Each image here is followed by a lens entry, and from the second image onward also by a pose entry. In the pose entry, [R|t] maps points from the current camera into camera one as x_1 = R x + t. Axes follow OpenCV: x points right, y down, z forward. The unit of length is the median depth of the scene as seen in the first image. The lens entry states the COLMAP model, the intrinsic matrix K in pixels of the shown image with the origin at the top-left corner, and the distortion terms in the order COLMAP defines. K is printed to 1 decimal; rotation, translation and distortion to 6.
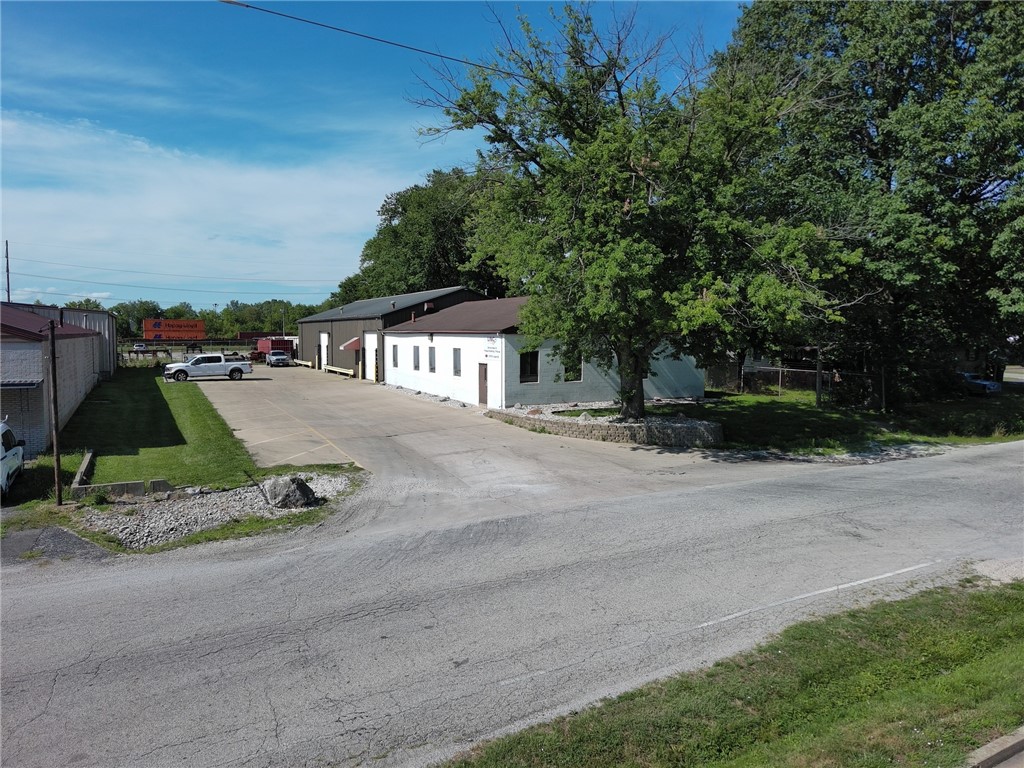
lens RADIAL K [[694.8, 0, 514.4], [0, 694.8, 379.8], [0, 0, 1]] dist [0.032319, -0.025576]
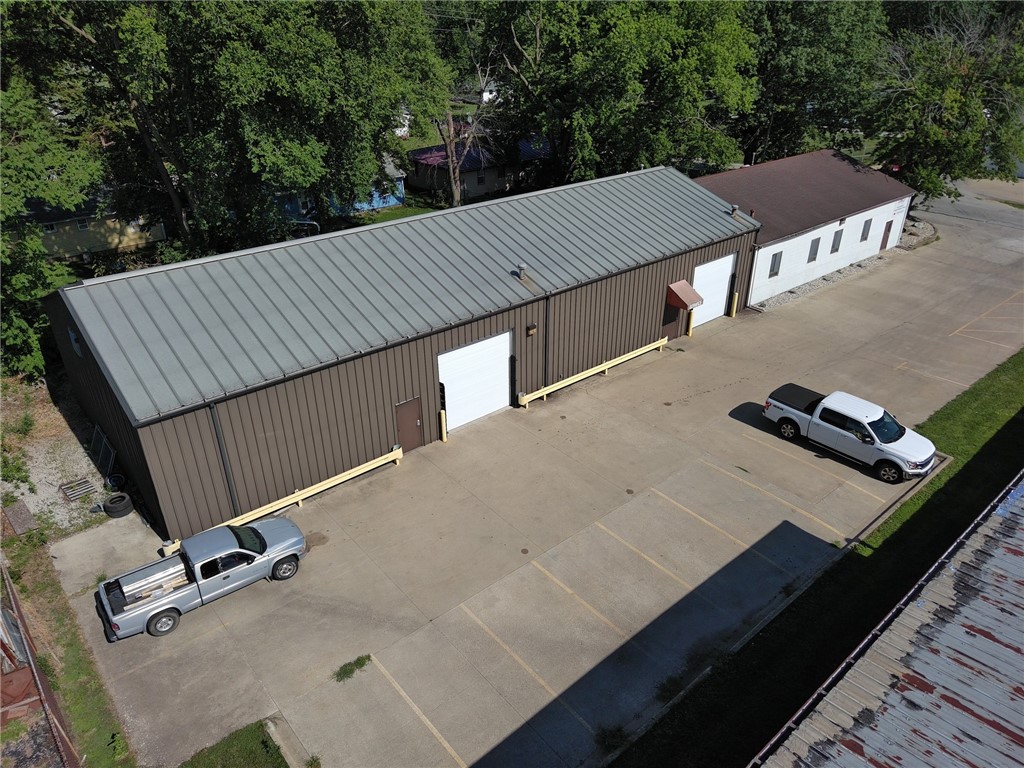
lens RADIAL K [[694.8, 0, 514.4], [0, 694.8, 379.8], [0, 0, 1]] dist [0.032319, -0.025576]
pose [[-0.212401, -0.454047, 0.865290, -0.981618], [0.074604, 0.875376, 0.477652, -0.371330], [-0.974330, 0.166008, -0.152057, 1.587729]]
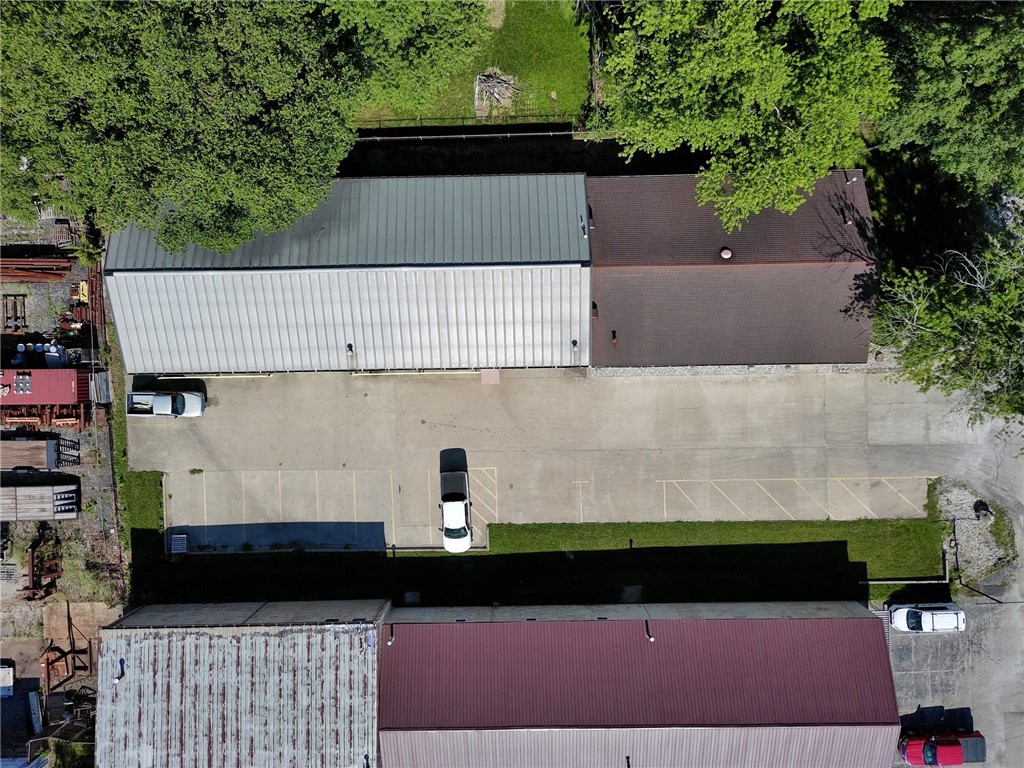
lens RADIAL K [[694.8, 0, 514.4], [0, 694.8, 379.8], [0, 0, 1]] dist [0.032319, -0.025576]
pose [[0.450923, -0.892483, -0.011963, -0.276370], [0.075124, 0.024594, 0.996871, -1.187661], [-0.889396, -0.450411, 0.078137, 1.138206]]
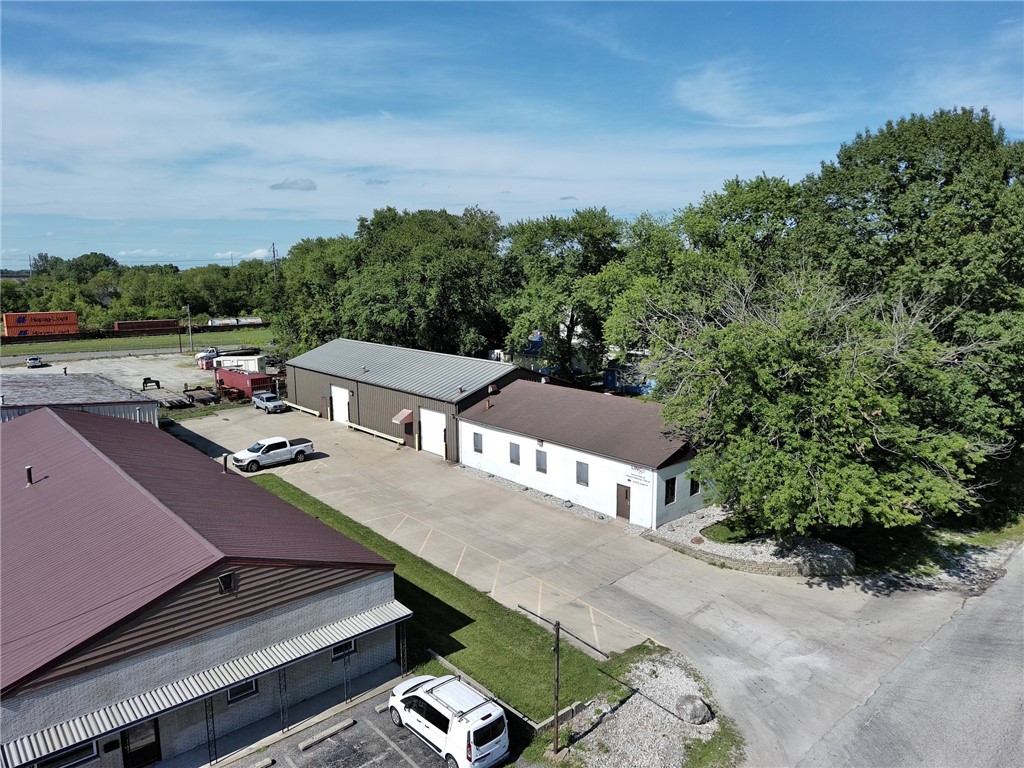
lens RADIAL K [[699.5, 0, 512.0], [0, 699.5, 384.0], [0, 0, 1]] dist [0.049657, -0.047457]
pose [[0.973129, -0.045958, 0.225629, -0.395356], [0.024242, 0.994882, 0.098089, -0.254519], [-0.228982, -0.089983, 0.969263, -0.082454]]
